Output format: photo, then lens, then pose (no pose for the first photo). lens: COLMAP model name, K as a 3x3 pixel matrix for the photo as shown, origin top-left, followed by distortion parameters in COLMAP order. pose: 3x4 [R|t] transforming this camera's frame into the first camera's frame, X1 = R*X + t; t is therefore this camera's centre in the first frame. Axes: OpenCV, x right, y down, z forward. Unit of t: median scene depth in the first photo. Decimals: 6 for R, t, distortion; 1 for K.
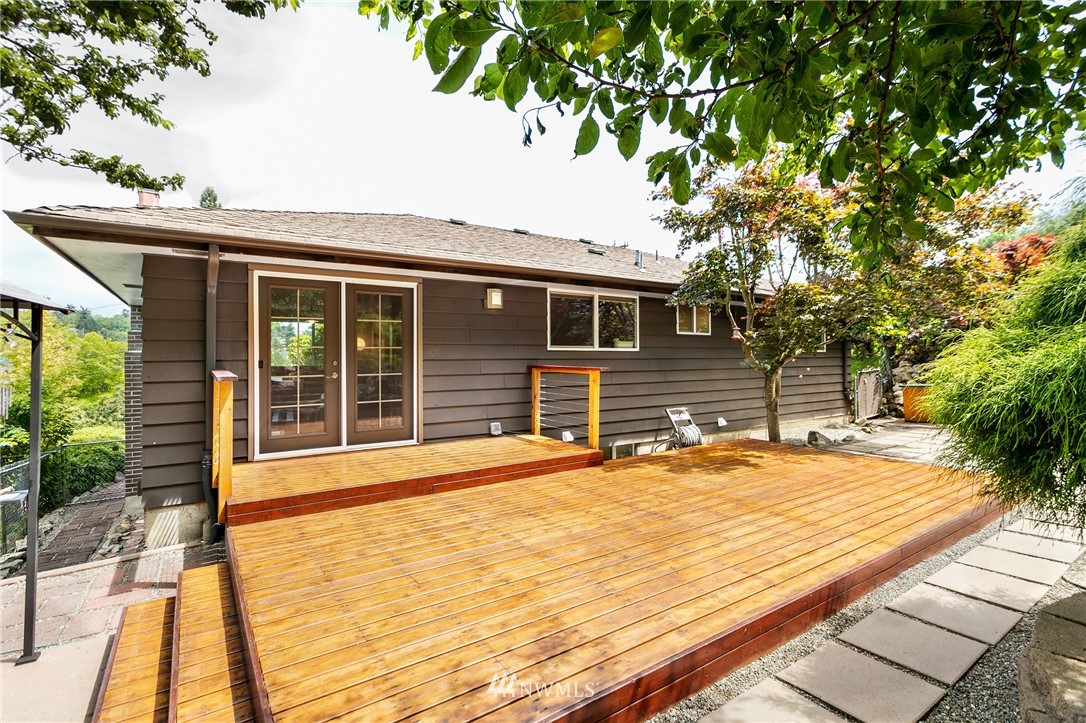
lens RADIAL K [[506.2, 0, 549.0], [0, 506.2, 356.0], [0, 0, 1]] dist [-0.000748, -0.000607]
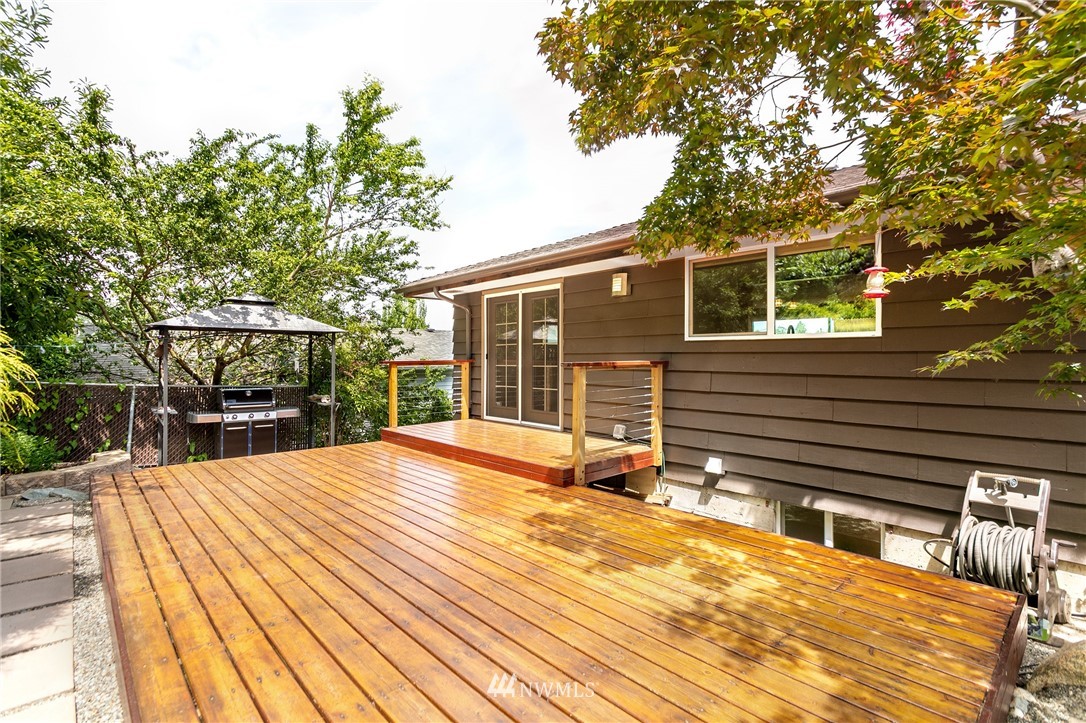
lens RADIAL K [[506.2, 0, 550.6], [0, 506.2, 358.5], [0, 0, 1]] dist [-0.000748, -0.000607]
pose [[0.165926, 0.002841, -0.986134, 0.951228], [-0.003134, 0.999992, 0.002354, 0.017936], [0.986133, 0.002700, 0.165933, 0.940507]]
